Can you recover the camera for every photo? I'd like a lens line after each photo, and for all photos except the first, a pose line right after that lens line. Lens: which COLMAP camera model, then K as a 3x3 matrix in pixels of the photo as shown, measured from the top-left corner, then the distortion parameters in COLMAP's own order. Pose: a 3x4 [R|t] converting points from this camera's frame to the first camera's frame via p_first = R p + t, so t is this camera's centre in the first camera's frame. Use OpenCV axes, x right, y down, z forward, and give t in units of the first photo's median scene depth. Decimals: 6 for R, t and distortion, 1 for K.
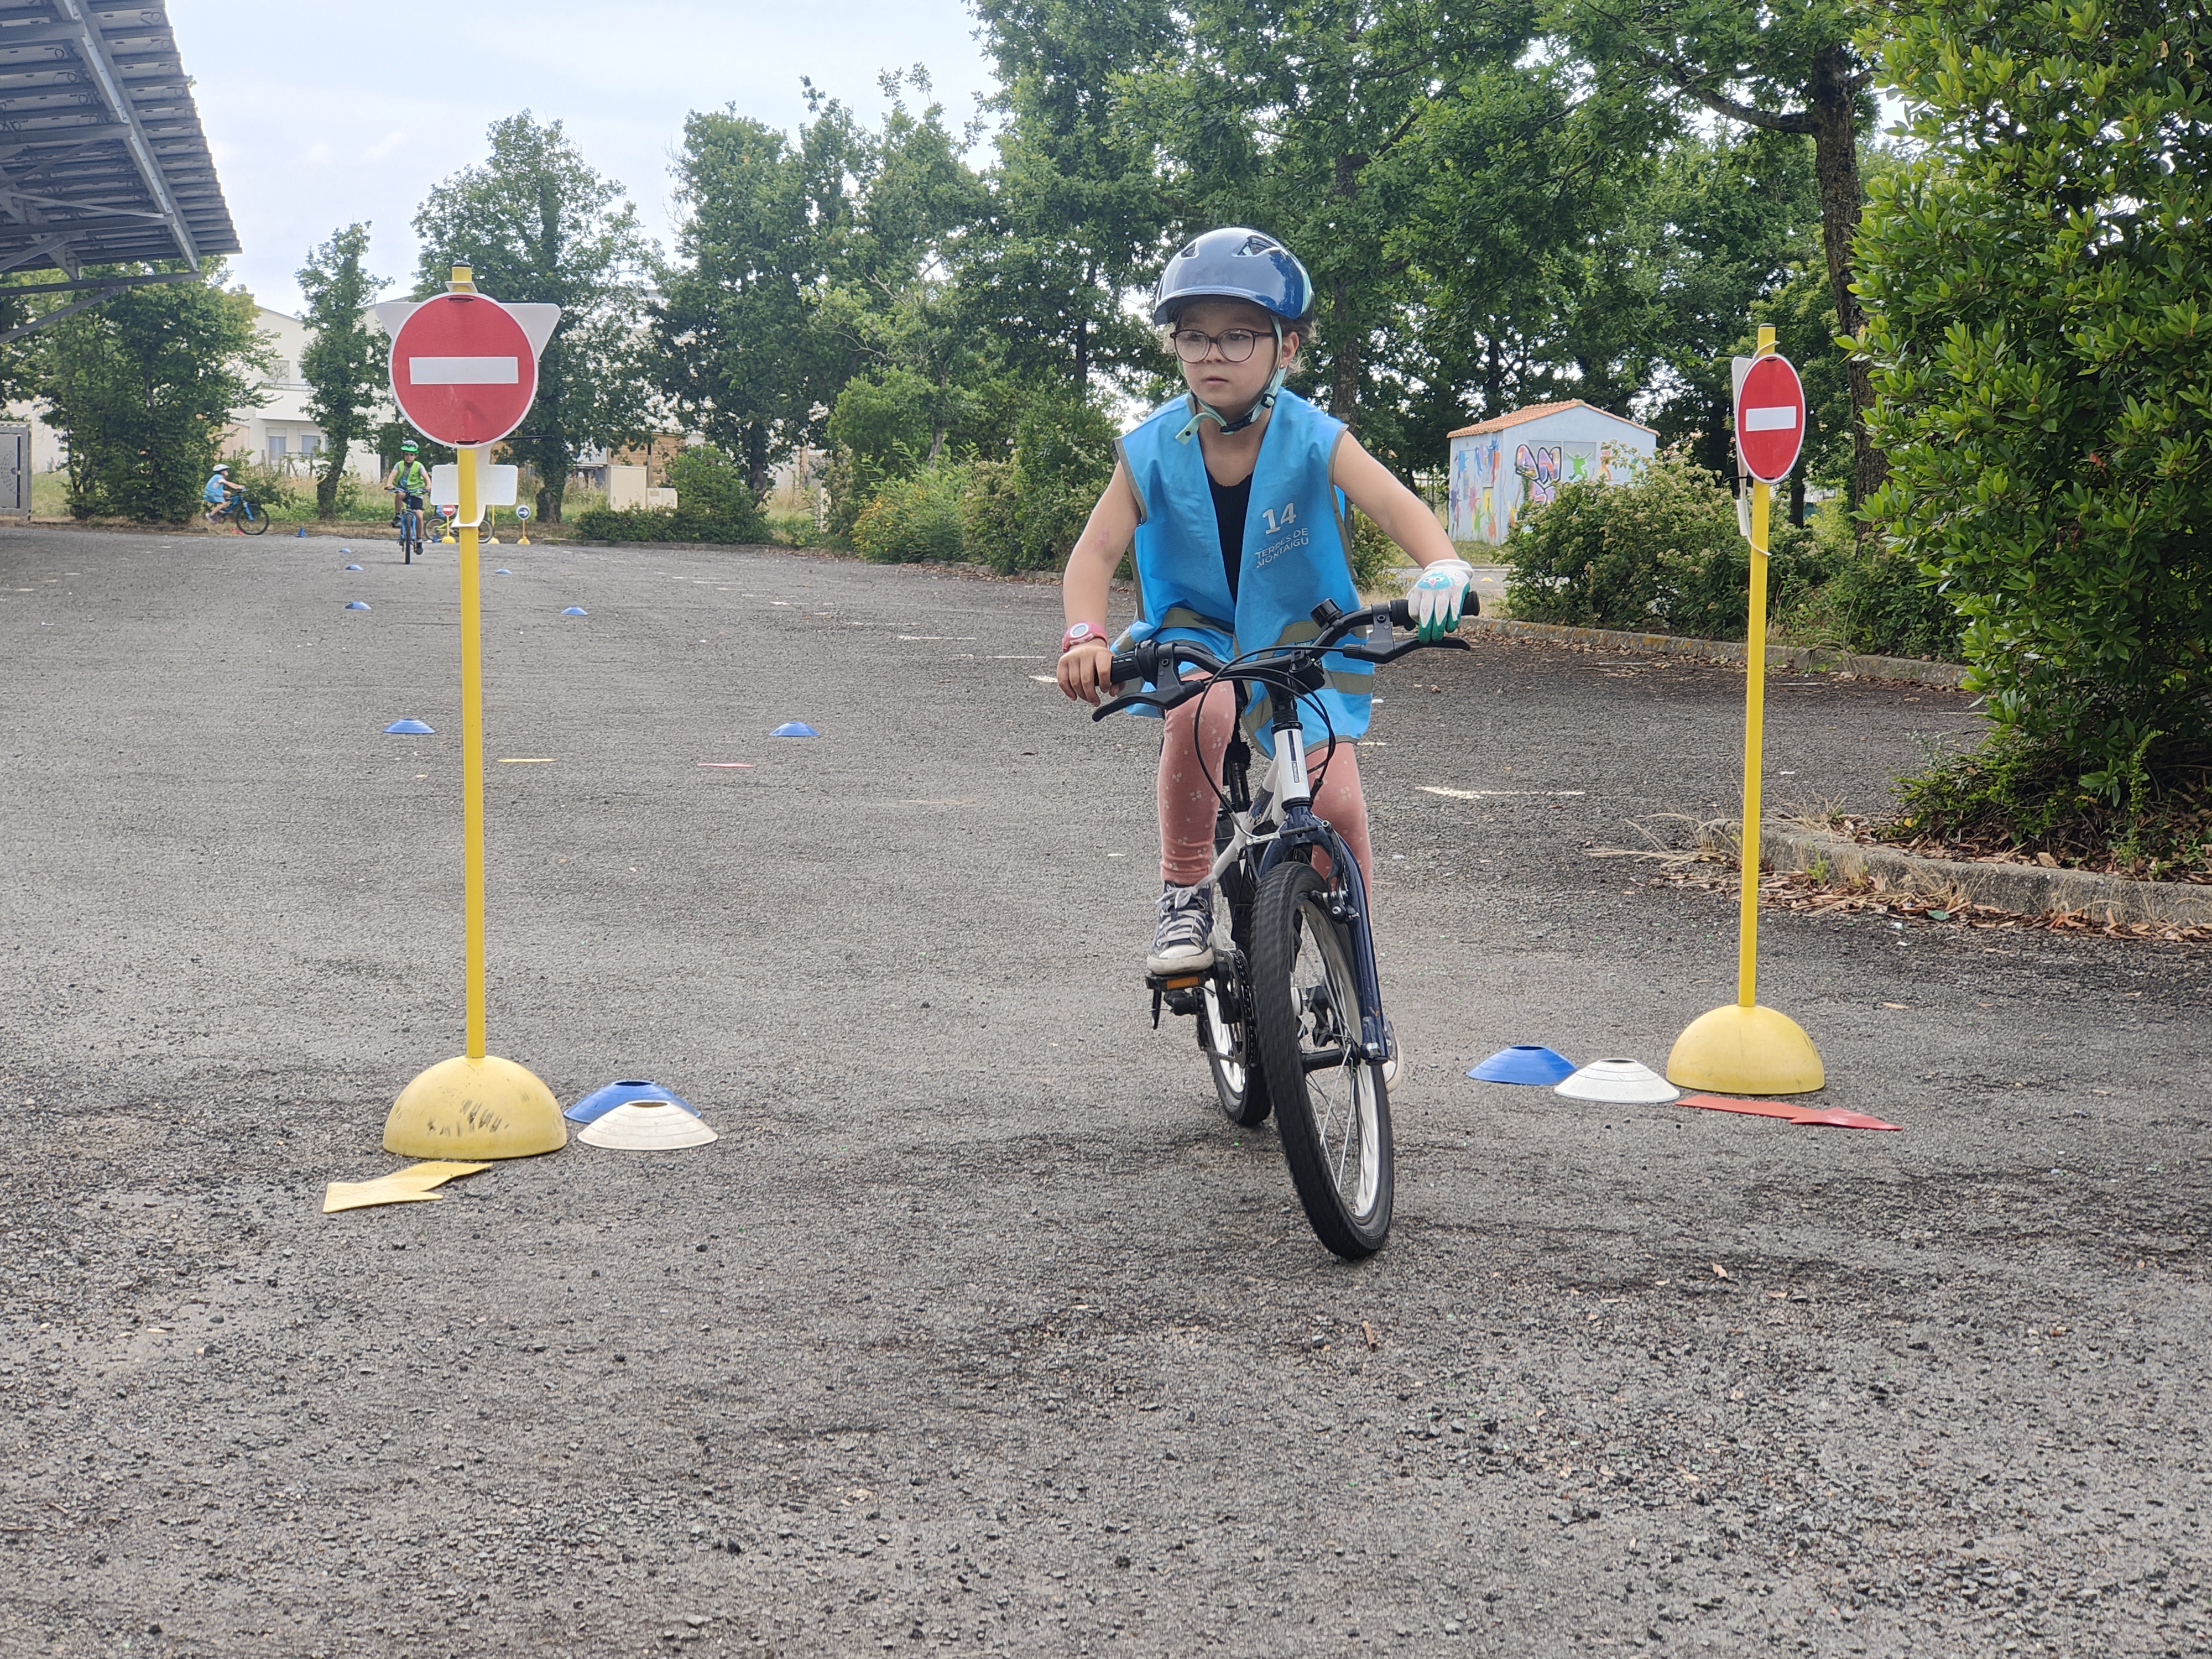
lens RADIAL K [[3657.5, 0, 1133.9], [0, 3657.5, 816.6], [0, 0, 1]] dist [0.295872, -0.582171]
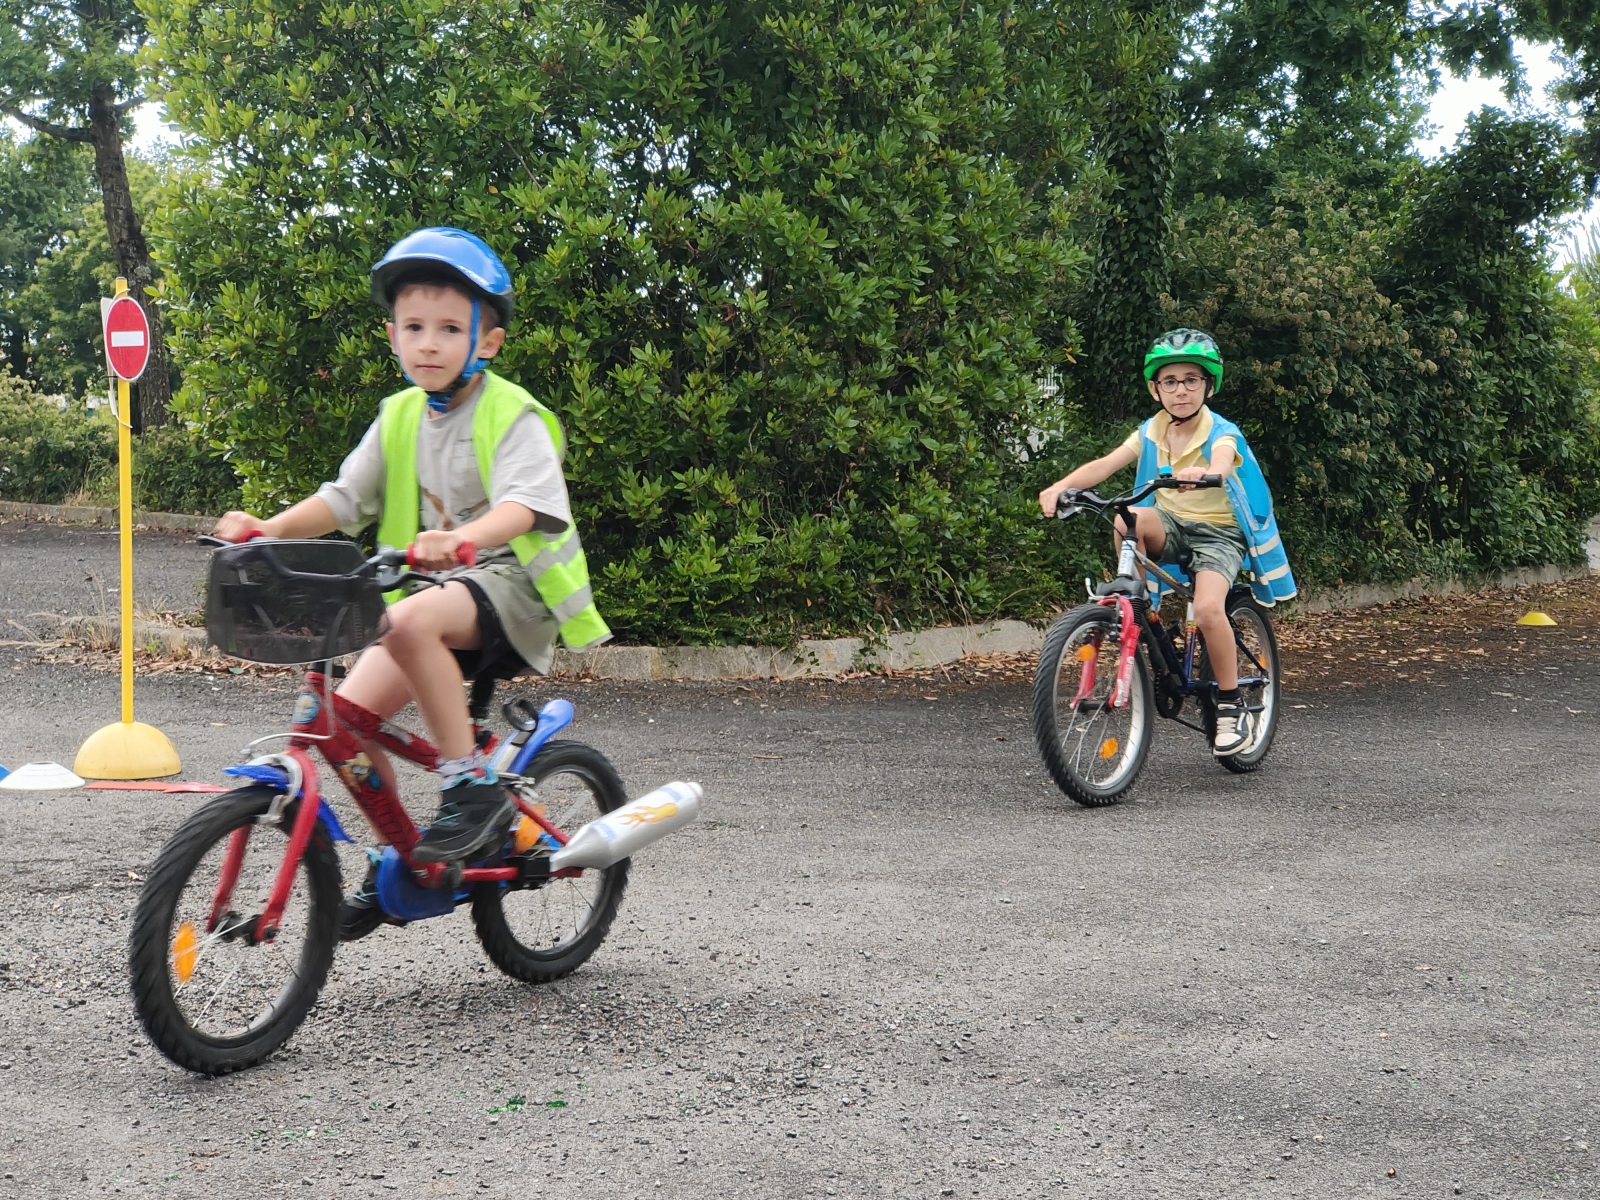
lens RADIAL K [[2629.5, 0, 775.2], [0, 2629.5, 602.5], [0, 0, 1]] dist [0.502320, -1.883570]
pose [[0.909320, -0.036006, 0.414538, -0.034334], [0.041246, 0.999142, -0.003693, 0.011302], [-0.414049, 0.020456, 0.910025, -0.086748]]
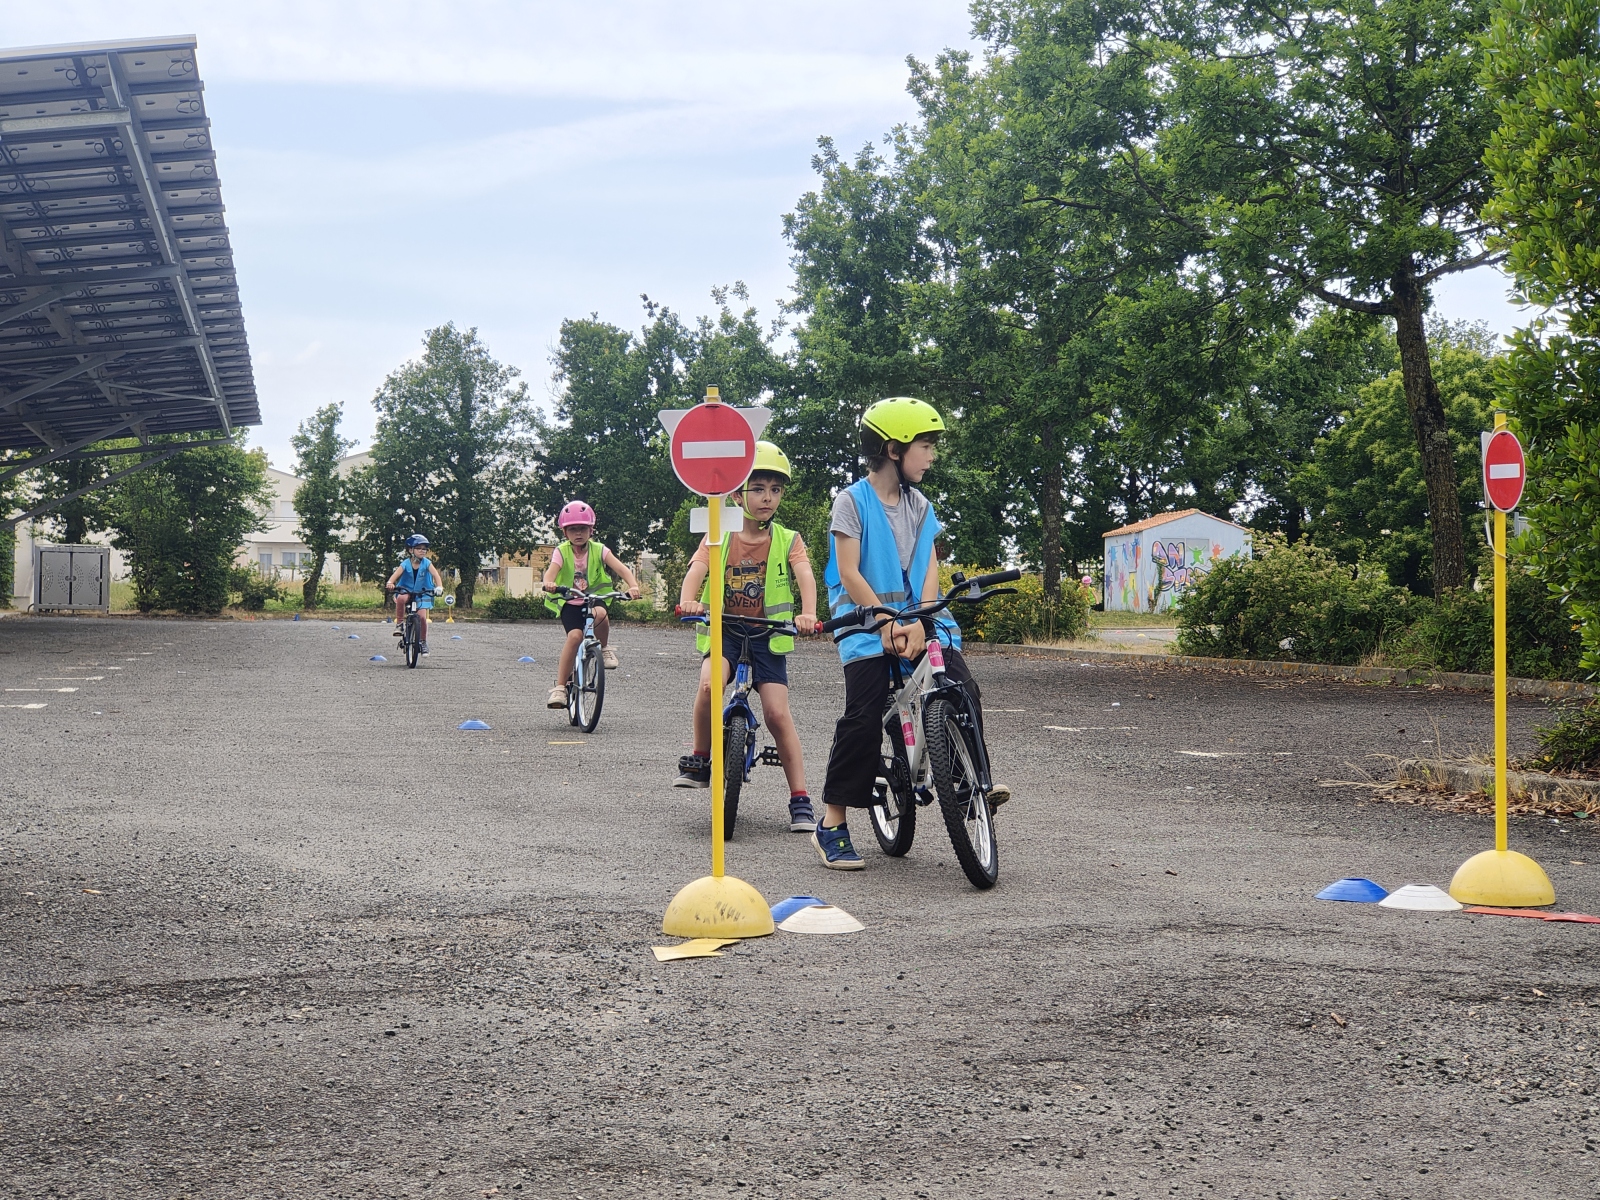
lens RADIAL K [[2645.6, 0, 820.2], [0, 2645.6, 590.7], [0, 0, 1]] dist [0.295872, -0.582171]
pose [[0.999722, -0.016372, -0.016974, -0.065635], [0.014869, 0.996256, -0.085165, 0.023638], [0.018304, 0.084889, 0.996222, -0.090824]]
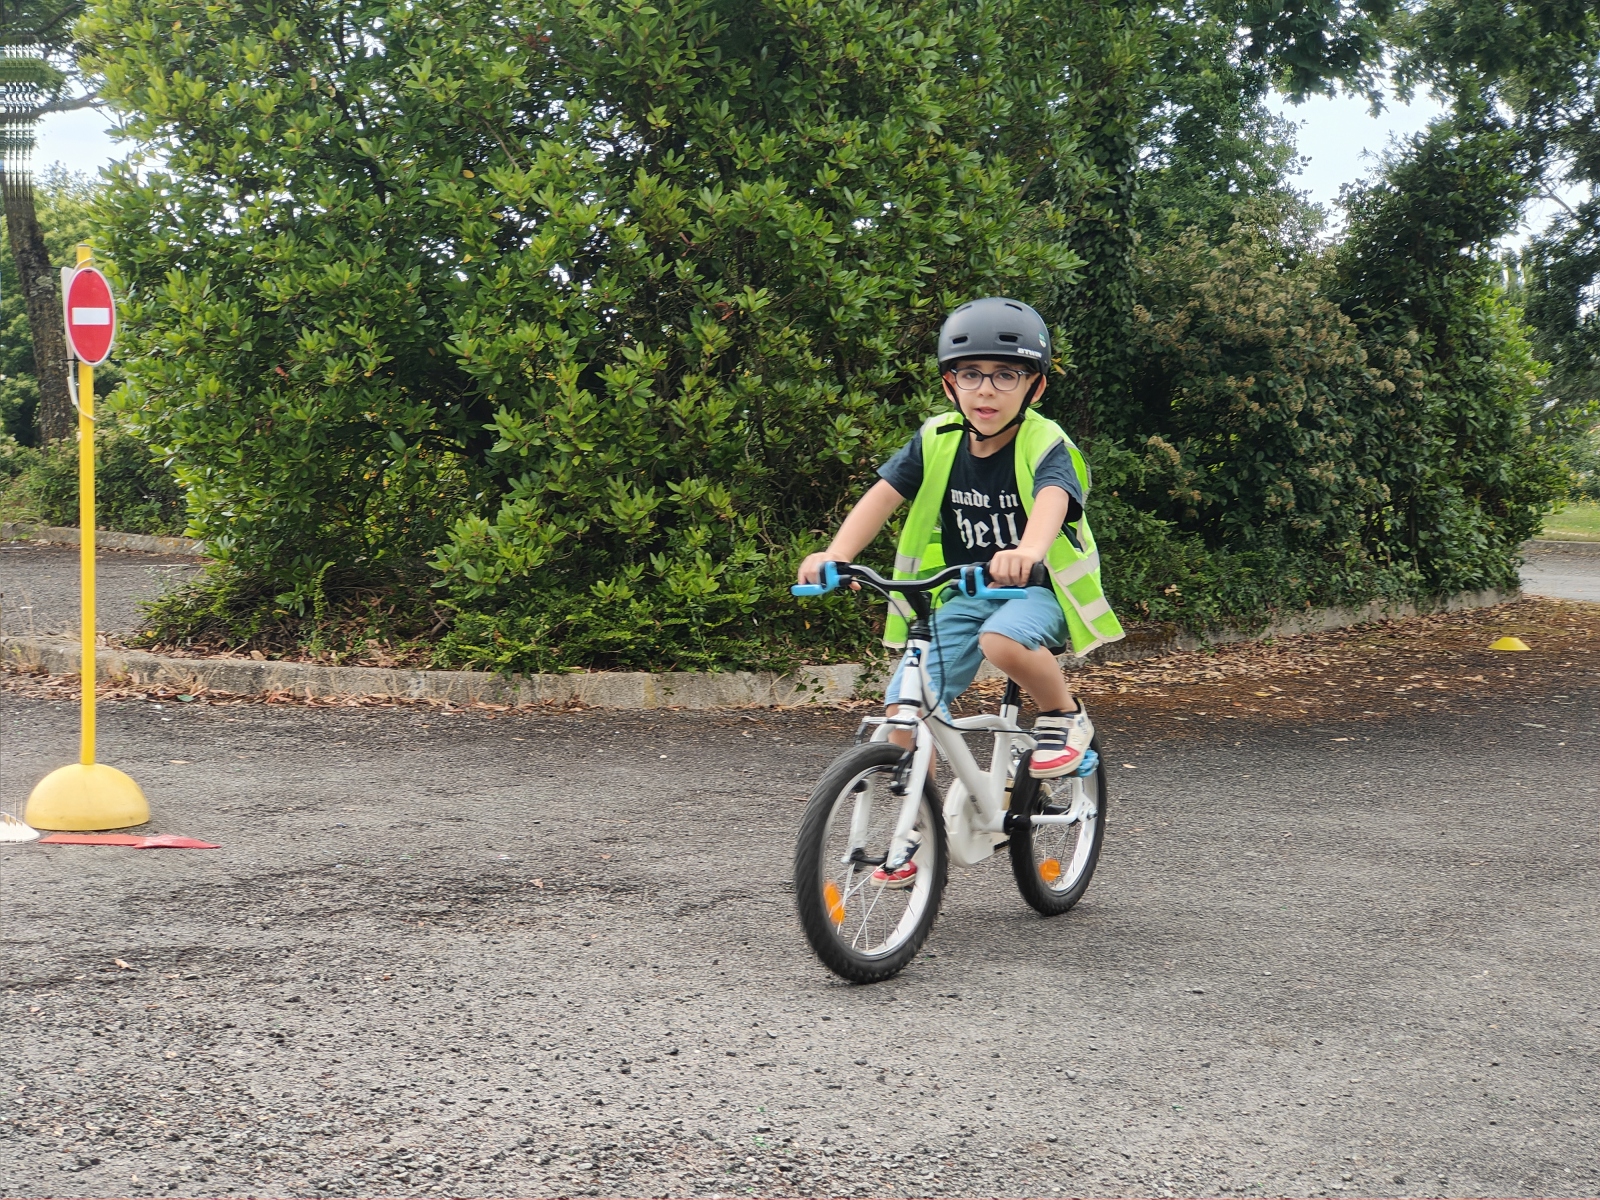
lens RADIAL K [[2501.3, 0, 796.9], [0, 2501.3, 623.6], [0, 0, 1]] dist [0.510398, -2.086839]
pose [[0.882350, -0.033023, 0.469435, -0.026423], [0.037343, 0.999303, 0.000108, 0.007001], [-0.469111, 0.017435, 0.882967, 0.050565]]
